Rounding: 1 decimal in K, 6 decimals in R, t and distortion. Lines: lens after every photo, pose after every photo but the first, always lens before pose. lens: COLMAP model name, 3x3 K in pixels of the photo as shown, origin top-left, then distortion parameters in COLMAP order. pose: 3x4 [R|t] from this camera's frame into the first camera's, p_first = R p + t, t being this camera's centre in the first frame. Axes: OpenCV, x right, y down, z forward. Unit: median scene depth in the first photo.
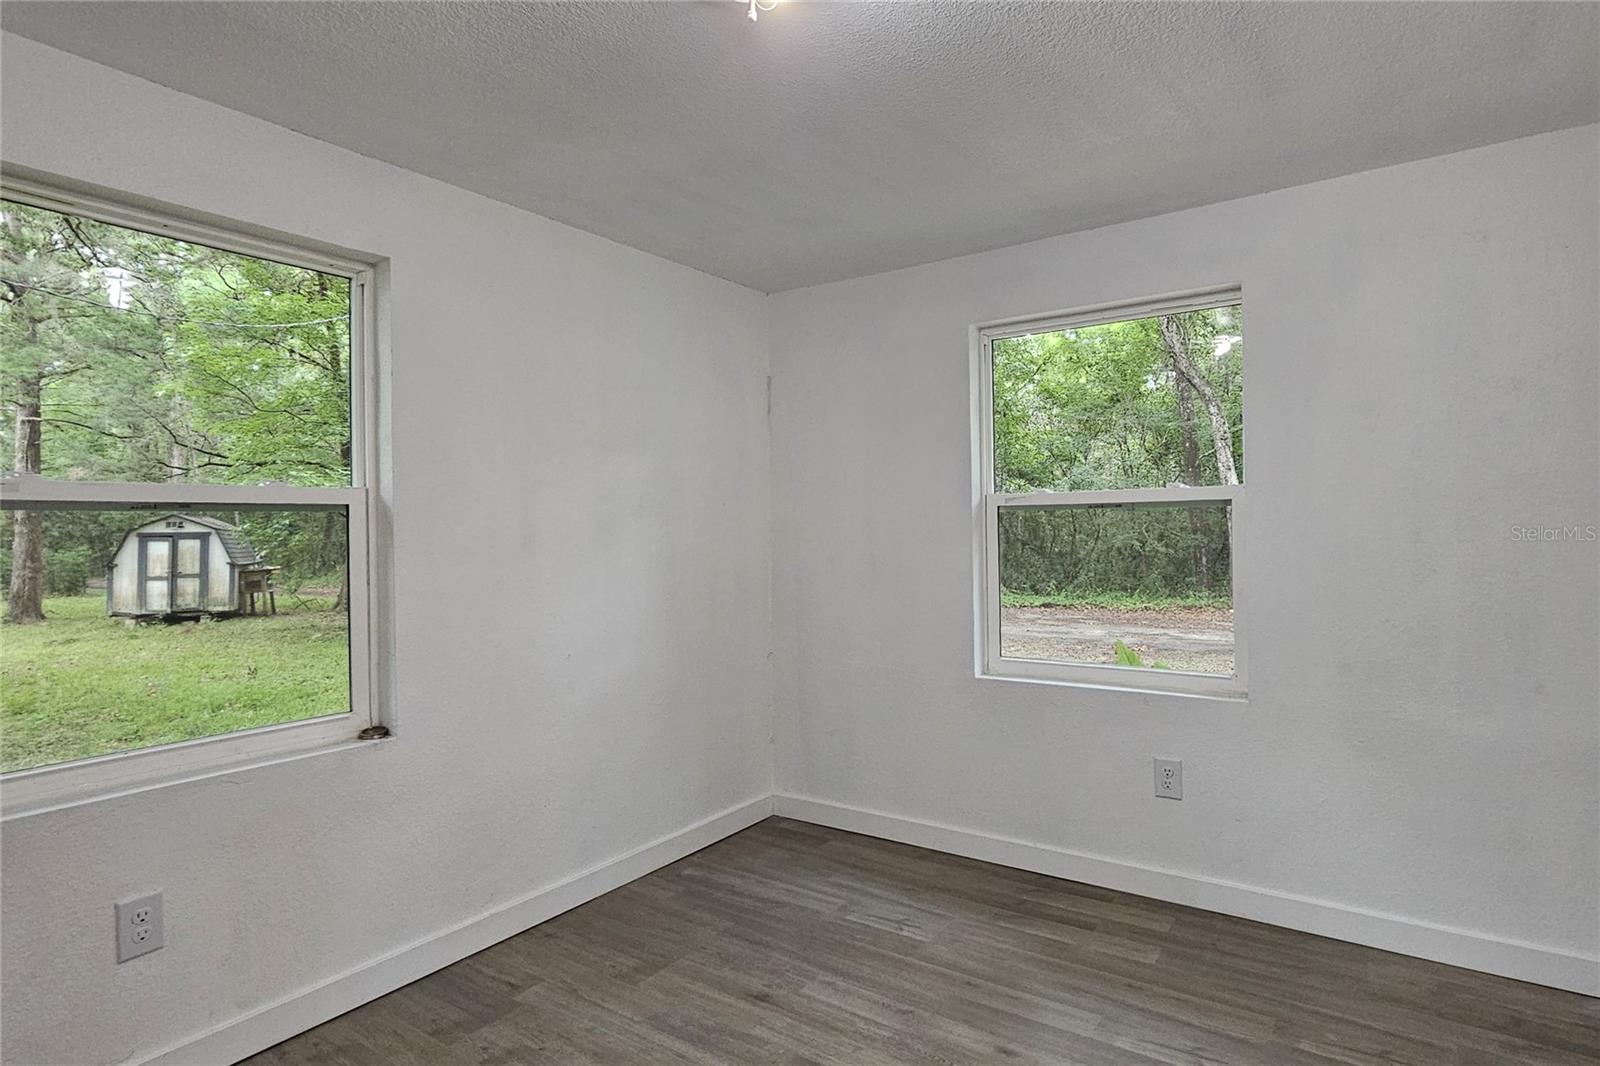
lens RADIAL K [[853.8, 0, 799.3], [0, 853.8, 518.5], [0, 0, 1]] dist [0.000553, 0.000054]
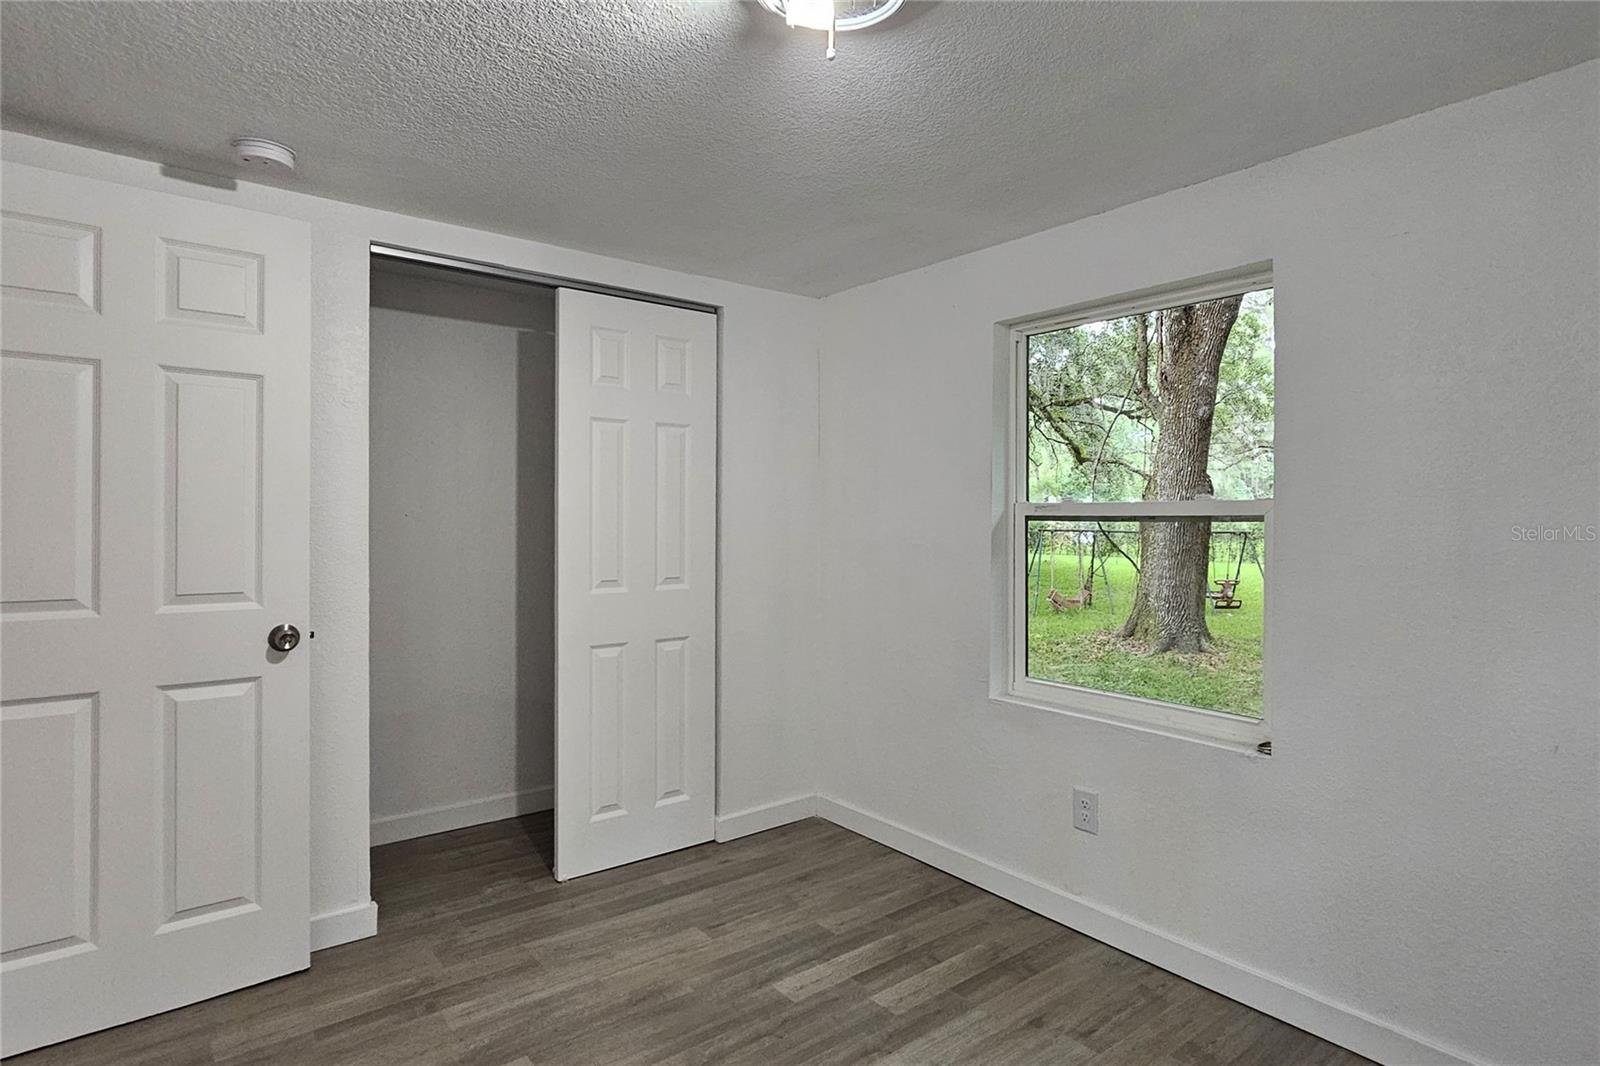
lens RADIAL K [[853.8, 0, 800.4], [0, 853.8, 538.4], [0, 0, 1]] dist [0.000553, 0.000054]
pose [[-0.272249, 0.026445, -0.961863, 0.663790], [0.003864, 0.999644, 0.026390, -0.019783], [0.962219, 0.003468, -0.272255, 0.840144]]
